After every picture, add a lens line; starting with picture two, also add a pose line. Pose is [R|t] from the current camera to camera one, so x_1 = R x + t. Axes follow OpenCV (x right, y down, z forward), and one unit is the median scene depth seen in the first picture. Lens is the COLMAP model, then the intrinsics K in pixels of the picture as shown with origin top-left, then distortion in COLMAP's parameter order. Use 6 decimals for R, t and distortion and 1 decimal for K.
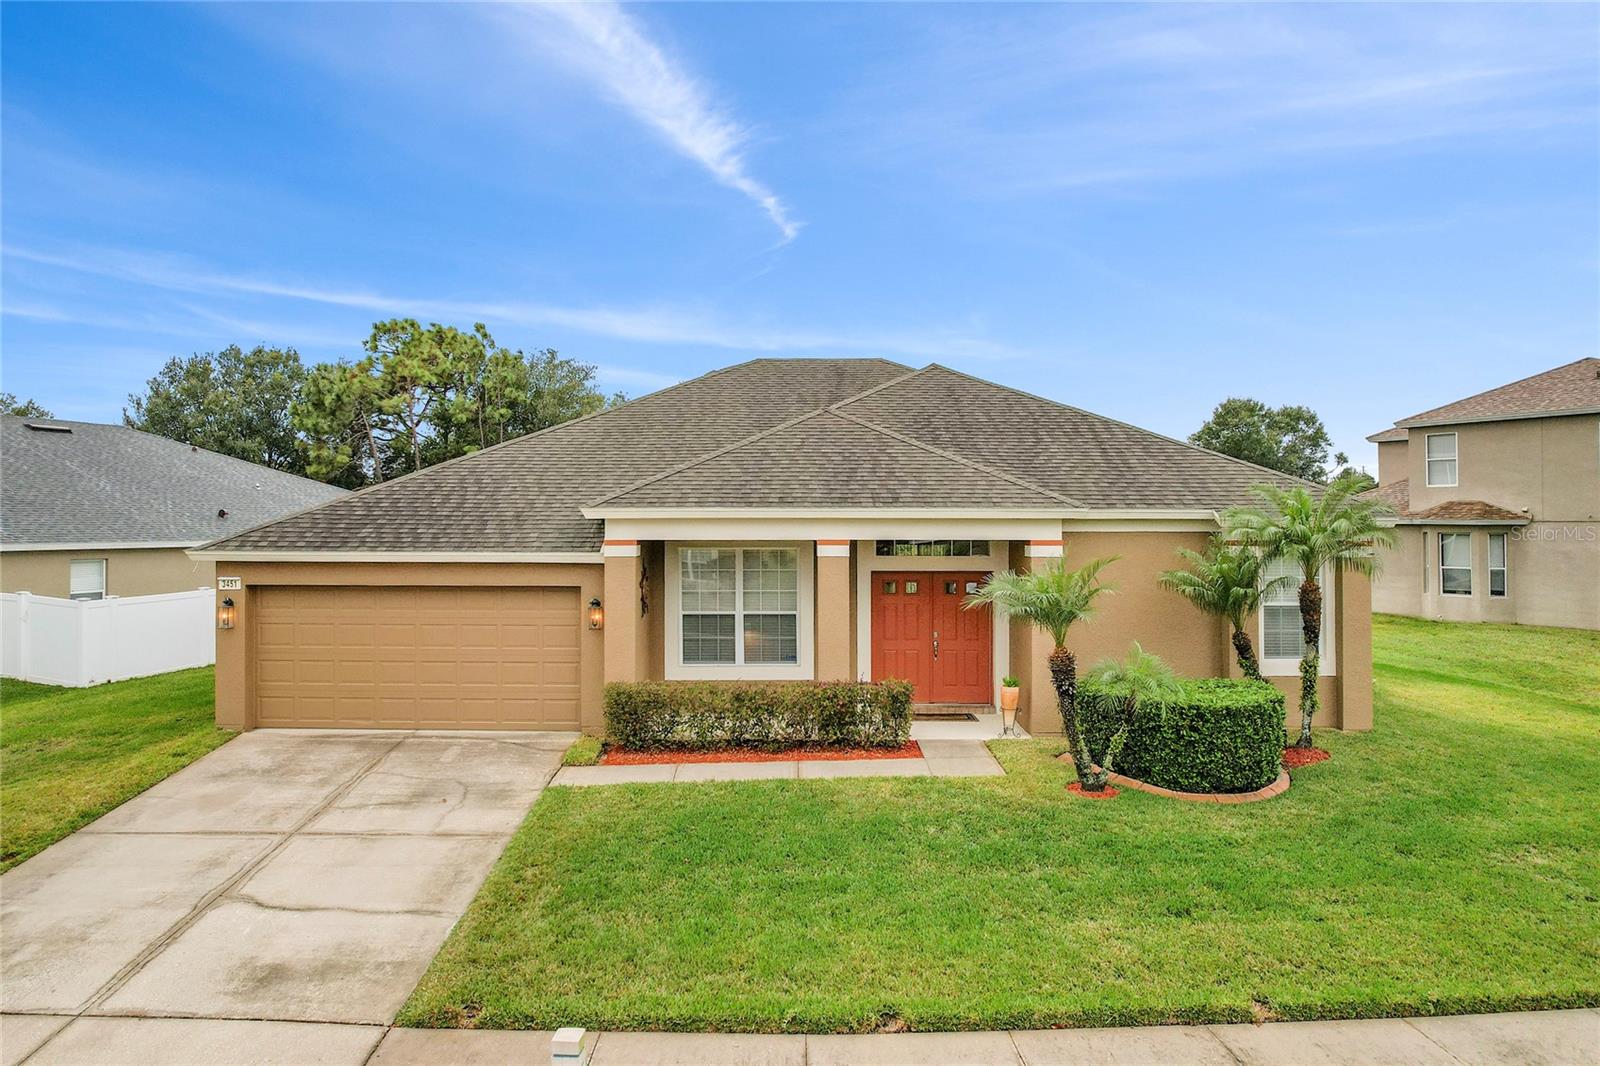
lens RADIAL K [[1061.8, 0, 793.9], [0, 1061.8, 534.7], [0, 0, 1]] dist [-0.083206, 0.074910]
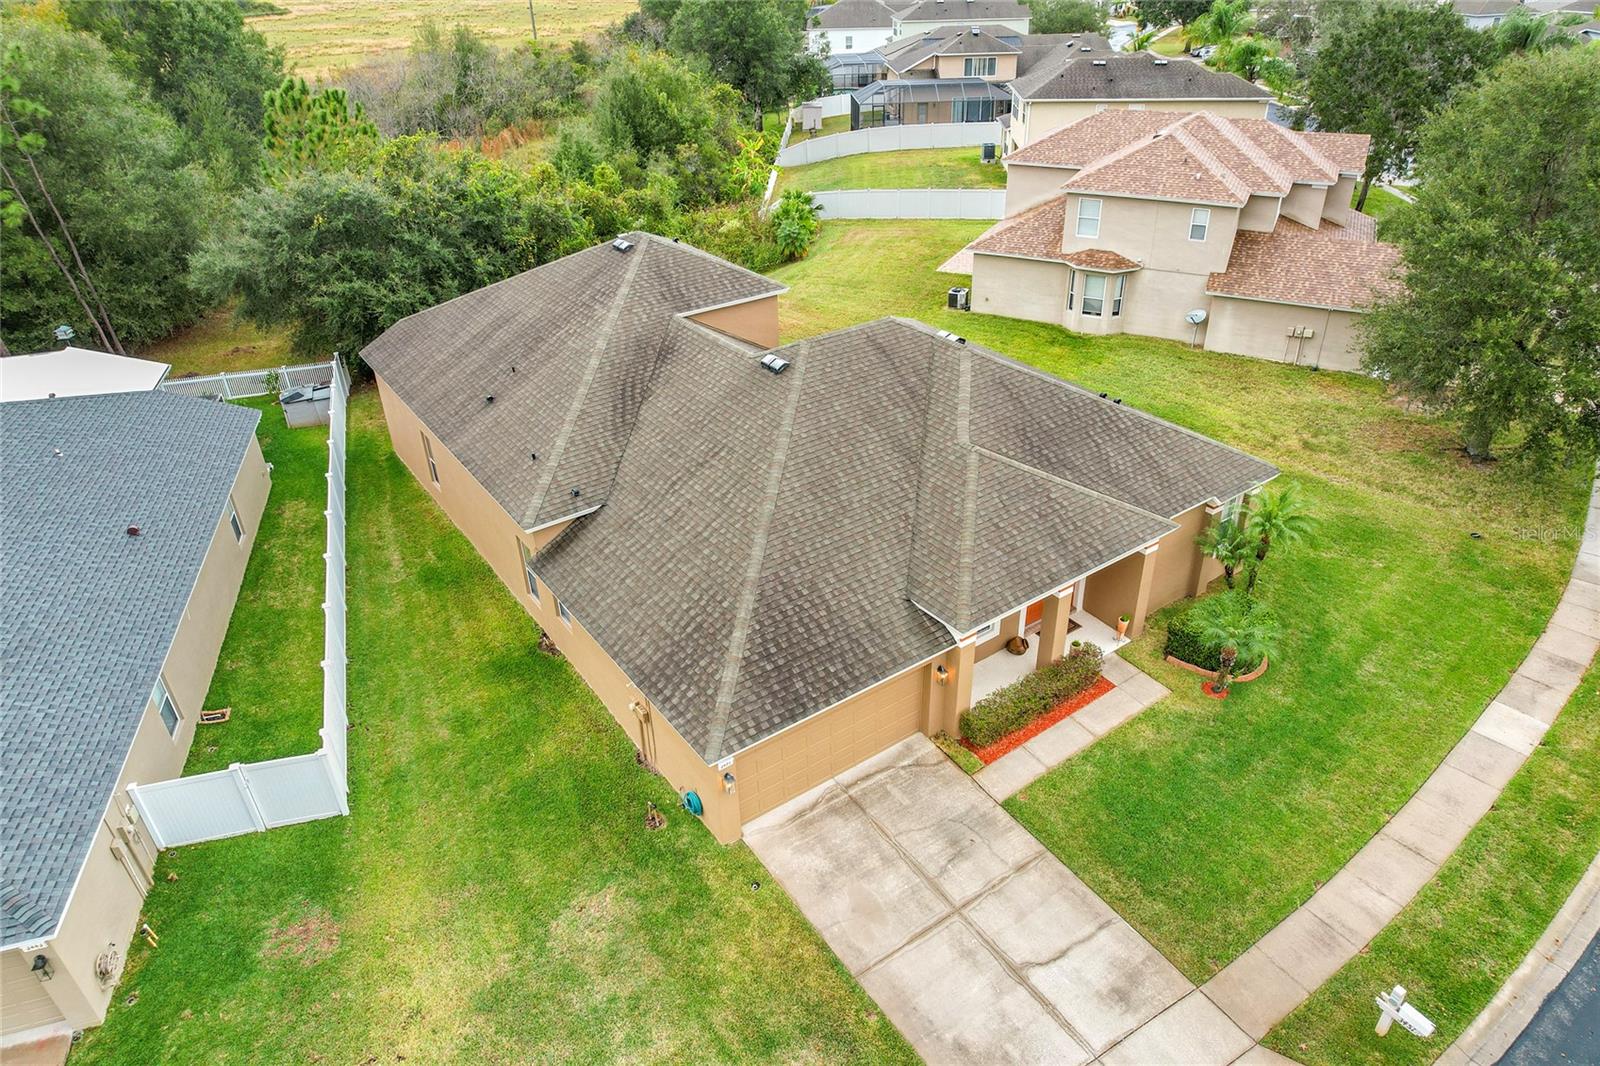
lens RADIAL K [[1022.5, 0, 800.6], [0, 1022.5, 552.4], [0, 0, 1]] dist [-0.077887, 0.065348]
pose [[0.818436, -0.319800, 0.477379, -1.023886], [0.029354, 0.852991, 0.521100, -0.862145], [-0.573848, -0.412474, 0.707505, 0.163882]]
